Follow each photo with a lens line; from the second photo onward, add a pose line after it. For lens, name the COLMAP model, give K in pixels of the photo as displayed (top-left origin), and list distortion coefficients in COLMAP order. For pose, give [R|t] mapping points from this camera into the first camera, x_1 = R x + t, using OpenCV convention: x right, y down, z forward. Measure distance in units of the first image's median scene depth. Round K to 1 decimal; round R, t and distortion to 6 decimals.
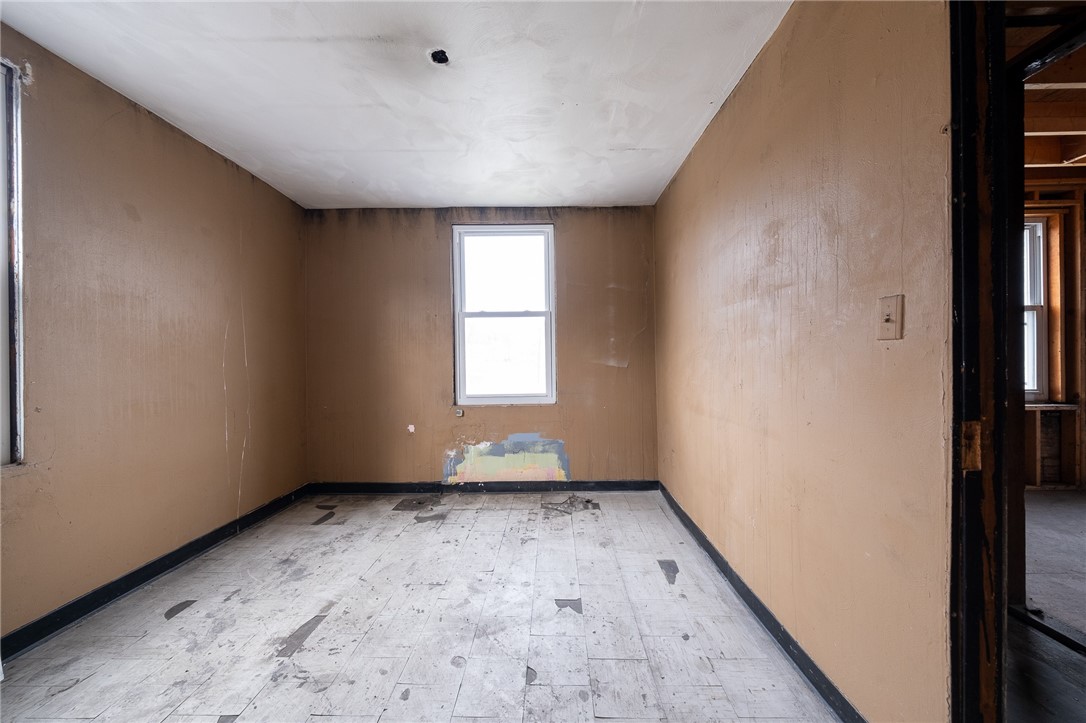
lens RADIAL K [[362.5, 0, 552.7], [0, 362.5, 360.0], [0, 0, 1]] dist [0.002915, -0.000640]
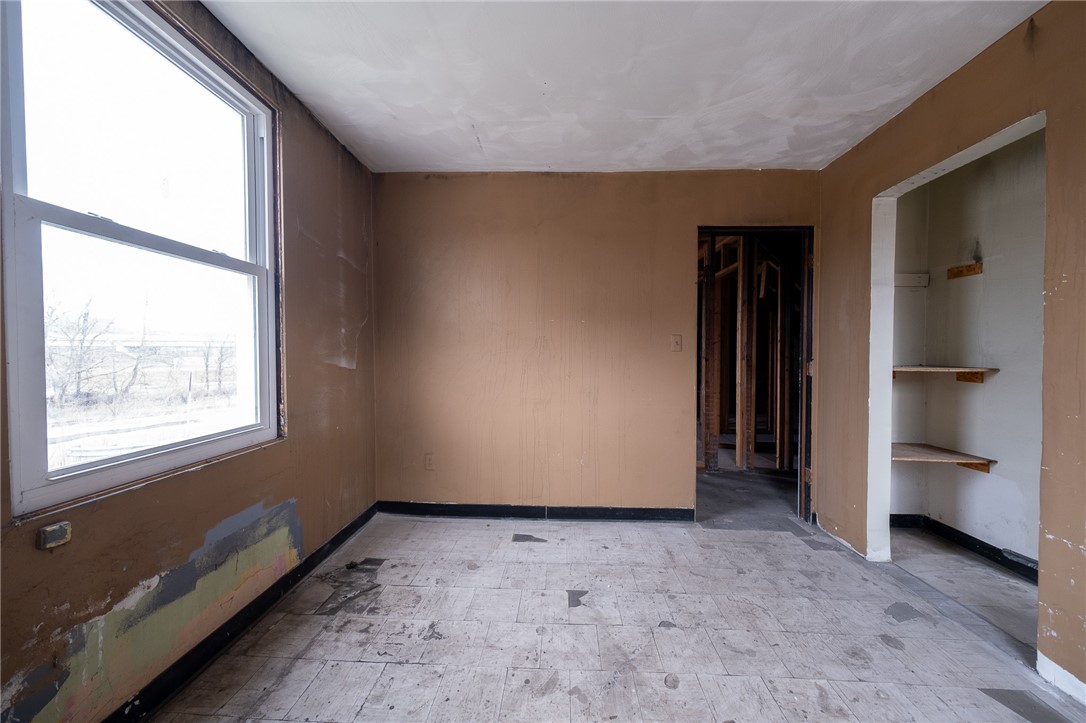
lens RADIAL K [[362.5, 0, 546.6], [0, 362.5, 361.7], [0, 0, 1]] dist [0.002915, -0.000640]
pose [[0.046565, -0.011468, 0.998849, -0.615155], [0.003788, 0.999929, 0.011304, -0.002218], [-0.998908, 0.003257, 0.046605, 0.654577]]
